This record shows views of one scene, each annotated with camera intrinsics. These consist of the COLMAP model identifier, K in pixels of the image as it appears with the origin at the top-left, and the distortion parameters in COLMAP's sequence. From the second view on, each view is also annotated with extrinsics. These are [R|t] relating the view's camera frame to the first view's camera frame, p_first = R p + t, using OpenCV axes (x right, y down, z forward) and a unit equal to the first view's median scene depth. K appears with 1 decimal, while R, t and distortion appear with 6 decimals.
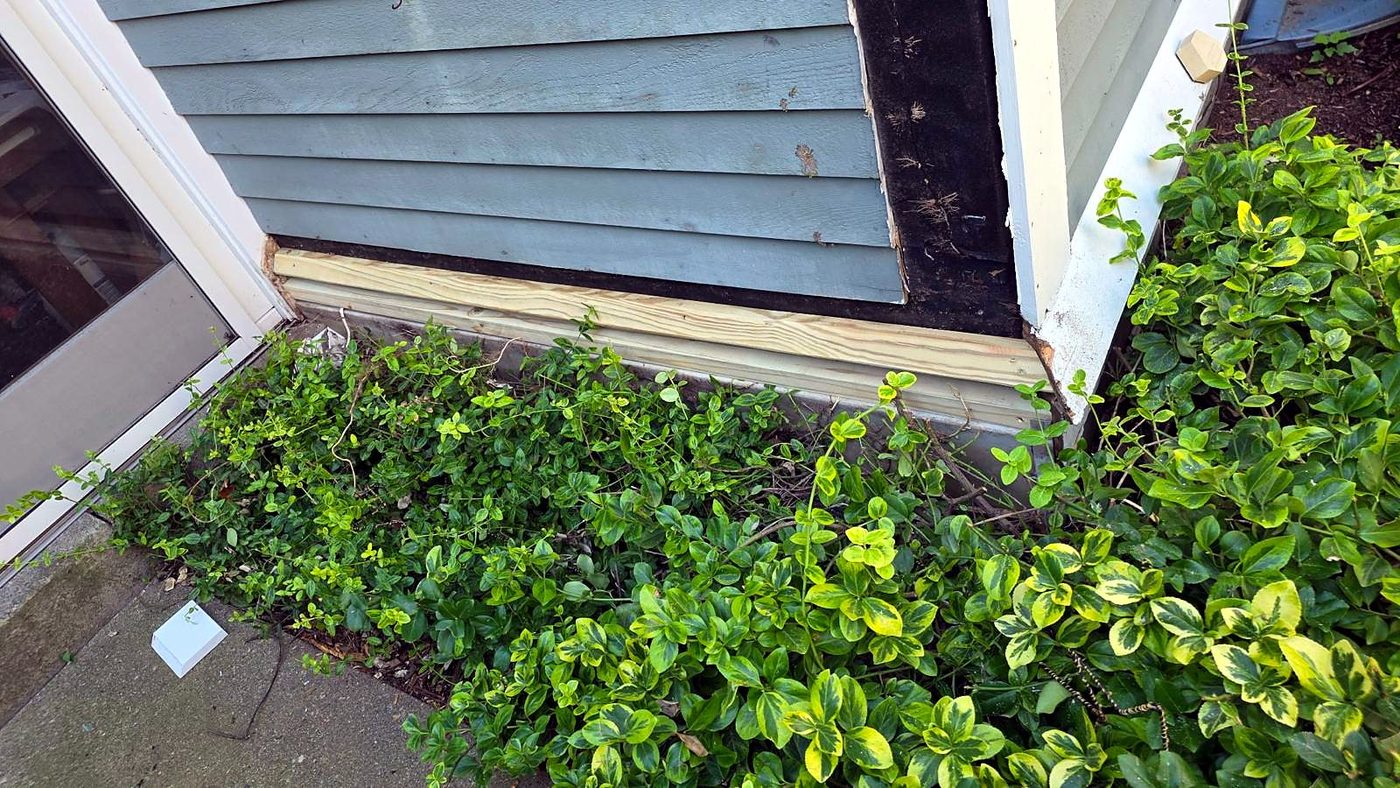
lens RADIAL K [[916.5, 0, 698.8], [0, 916.5, 365.6], [0, 0, 1]] dist [0.043979, -0.000777]
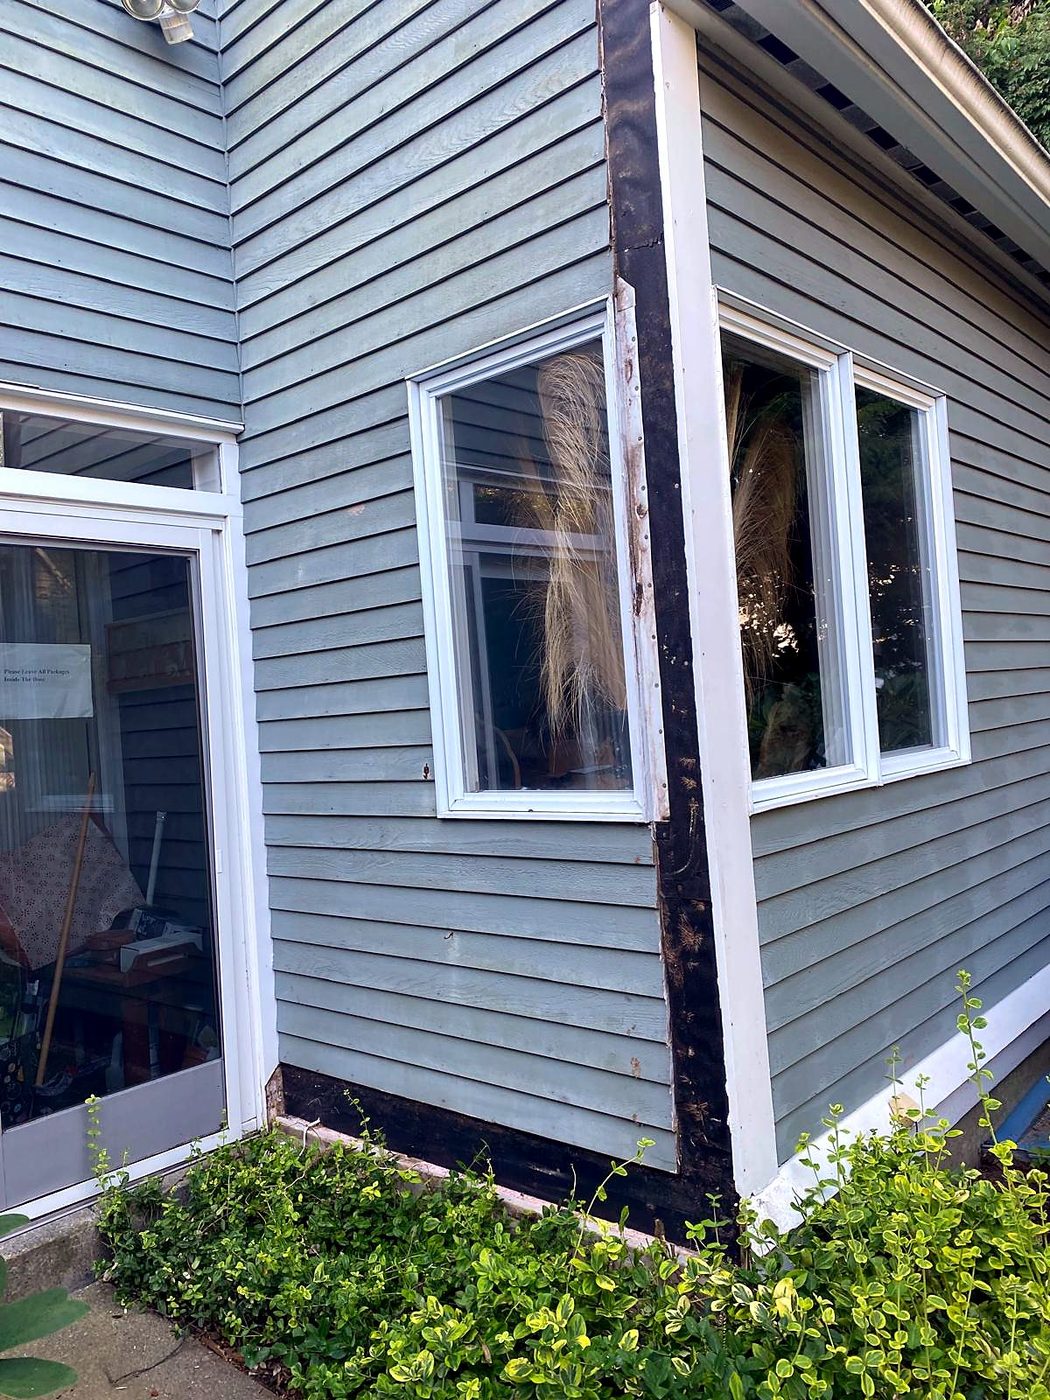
lens RADIAL K [[1068.4, 0, 522.6], [0, 1068.4, 700.2], [0, 0, 1]] dist [0.006707, -0.008375]
pose [[0.955416, 0.224811, -0.191415, 0.137384], [-0.295216, 0.738821, -0.605798, 0.559184], [0.005231, 0.635298, 0.772249, -1.049645]]
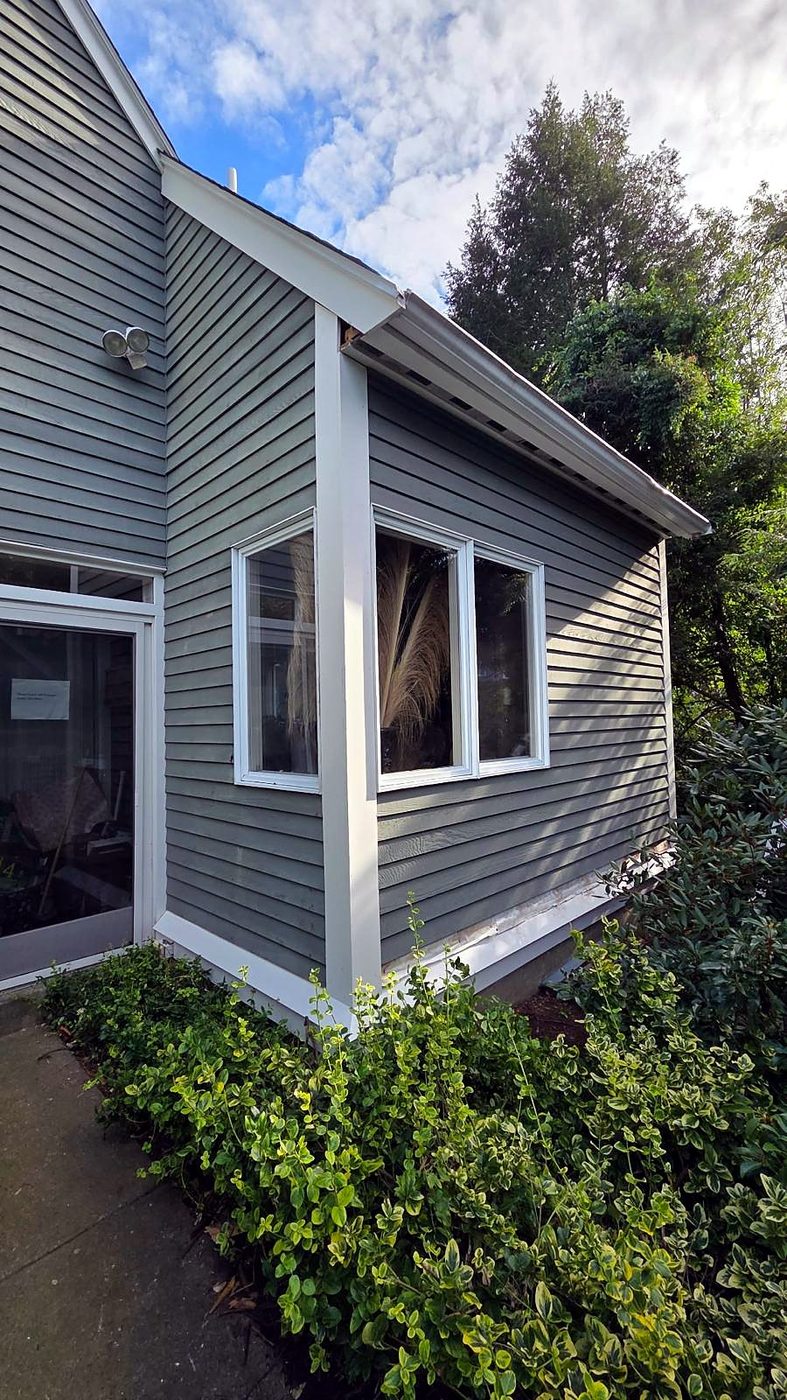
lens RADIAL K [[569.8, 0, 393.5], [0, 569.8, 700.0], [0, 0, 1]] dist [-0.000324, -0.000064]
pose [[0.933324, 0.261932, -0.245558, 0.642056], [-0.358701, 0.709794, -0.606239, 0.314073], [0.015502, 0.653899, 0.756423, -1.035018]]
